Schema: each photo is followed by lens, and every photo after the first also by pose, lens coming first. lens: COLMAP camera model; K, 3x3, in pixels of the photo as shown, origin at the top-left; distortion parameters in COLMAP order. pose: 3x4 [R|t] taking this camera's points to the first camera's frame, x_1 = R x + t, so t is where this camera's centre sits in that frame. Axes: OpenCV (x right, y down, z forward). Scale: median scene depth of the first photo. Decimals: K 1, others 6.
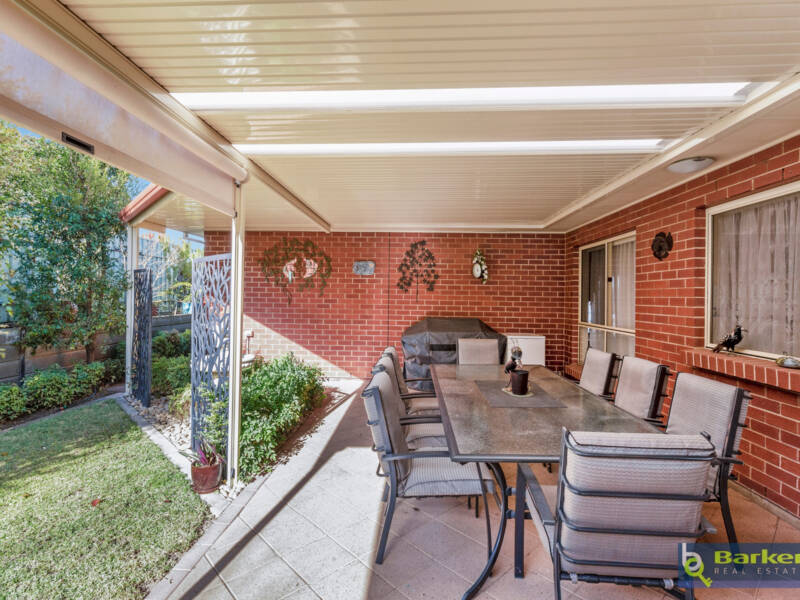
lens RADIAL K [[413.0, 0, 397.6], [0, 413.0, 294.5], [0, 0, 1]] dist [0.003164, 0.000418]
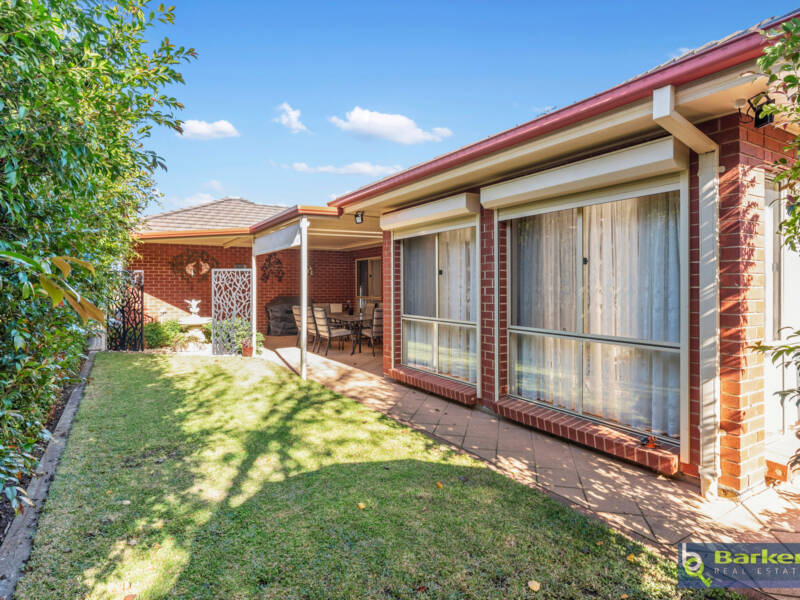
lens RADIAL K [[451.8, 0, 400.0], [0, 451.8, 300.0], [0, 0, 1]] dist [-0.005326, -0.000972]
pose [[0.828714, -0.032212, 0.558745, -0.576265], [0.010059, 0.999038, 0.042677, -0.007723], [-0.559582, -0.029747, 0.828241, -0.888925]]
